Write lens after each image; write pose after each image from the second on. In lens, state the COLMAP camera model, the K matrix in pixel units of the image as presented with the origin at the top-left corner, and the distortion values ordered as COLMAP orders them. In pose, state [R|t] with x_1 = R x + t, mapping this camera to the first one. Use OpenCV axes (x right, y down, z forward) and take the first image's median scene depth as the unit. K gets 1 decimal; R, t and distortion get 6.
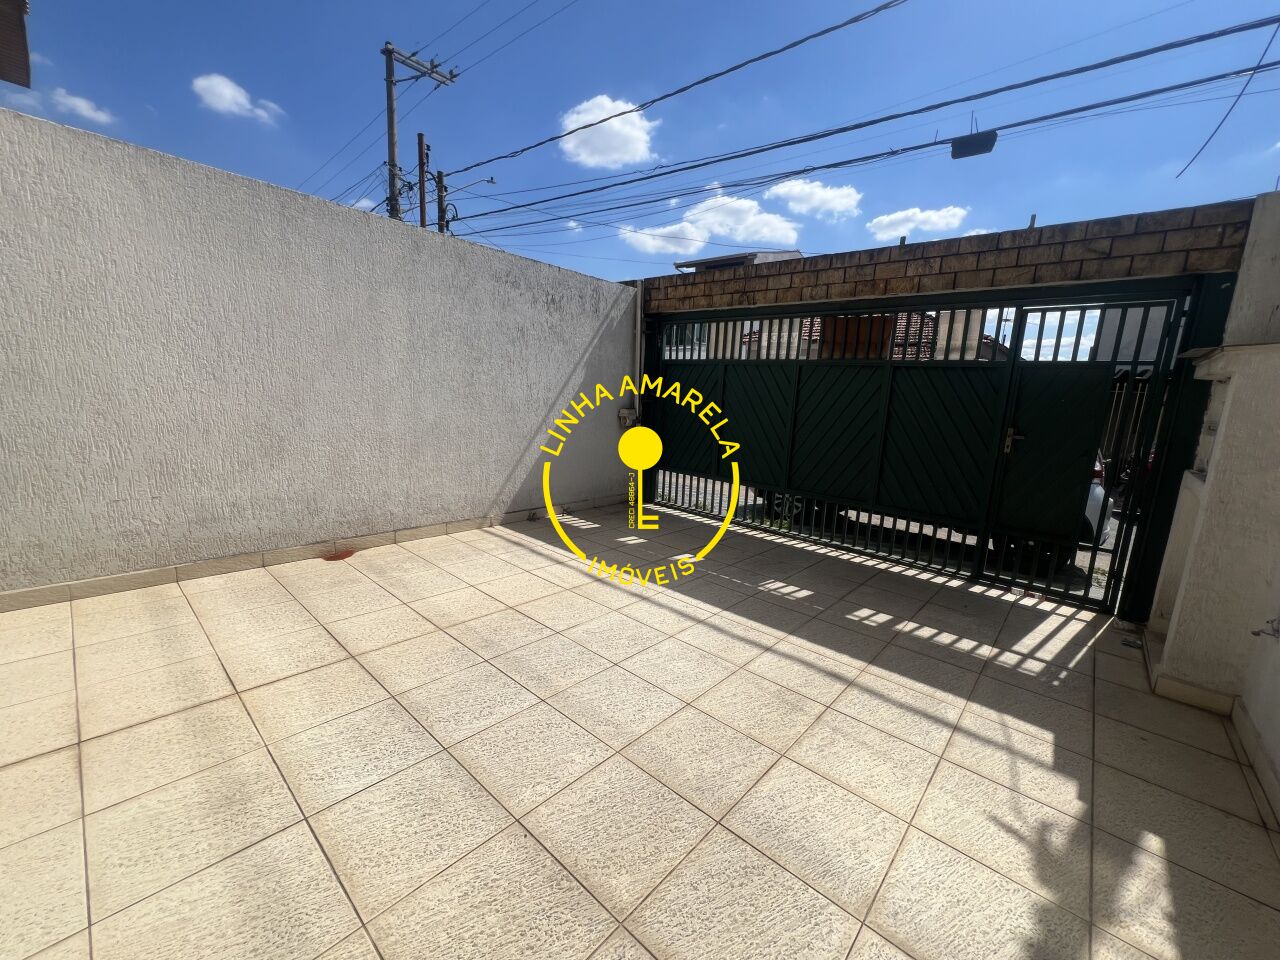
lens RADIAL K [[511.0, 0, 636.4], [0, 511.0, 477.2], [0, 0, 1]] dist [-0.000533, -0.000069]
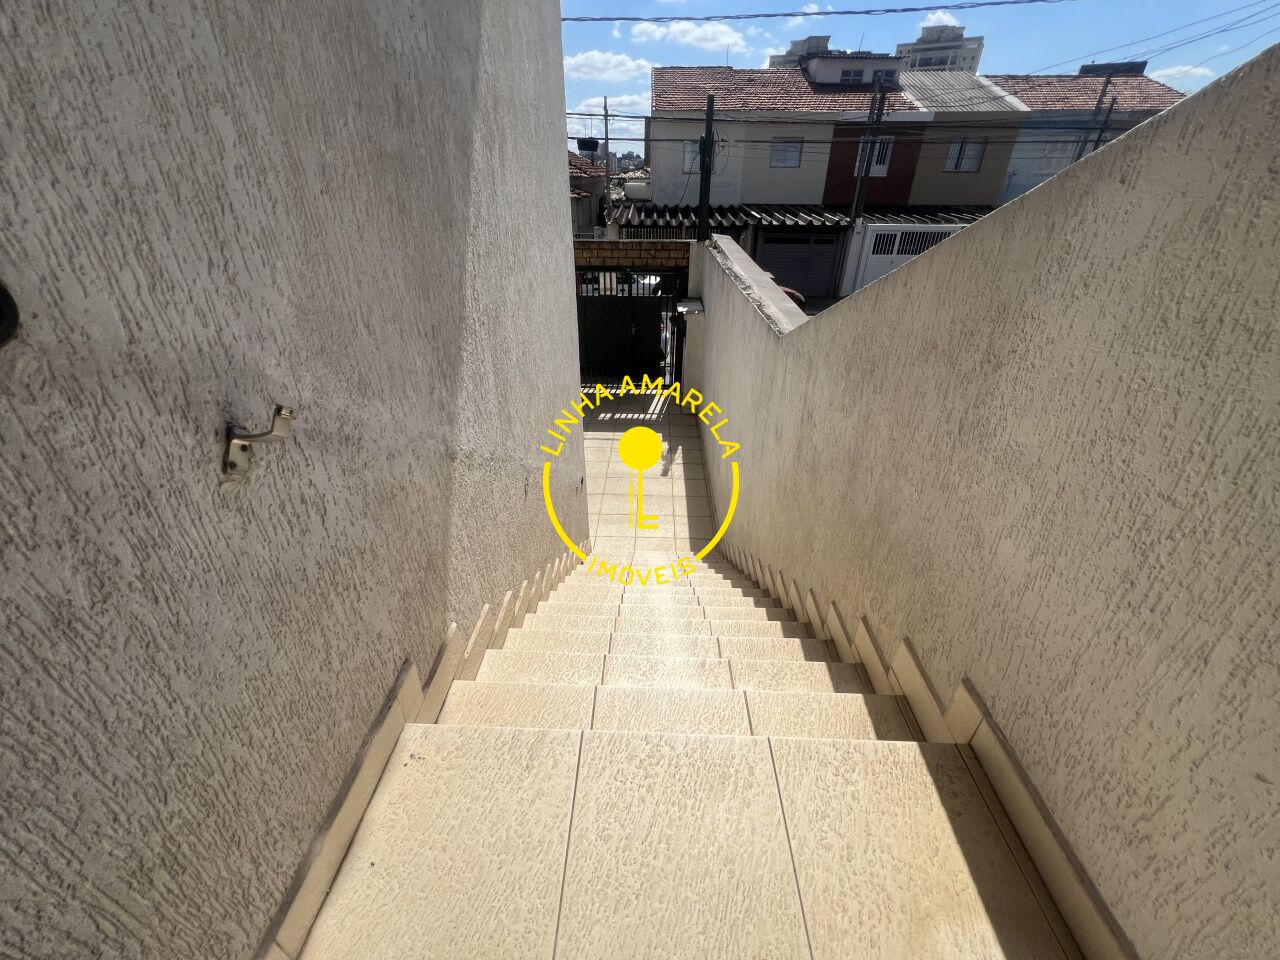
lens RADIAL K [[511.0, 0, 636.4], [0, 511.0, 477.2], [0, 0, 1]] dist [-0.000533, -0.000069]
pose [[0.765789, -0.368400, 0.527114, -0.999429], [0.144766, 0.897370, 0.416857, -0.563177], [-0.626586, -0.242916, 0.740528, -1.224272]]
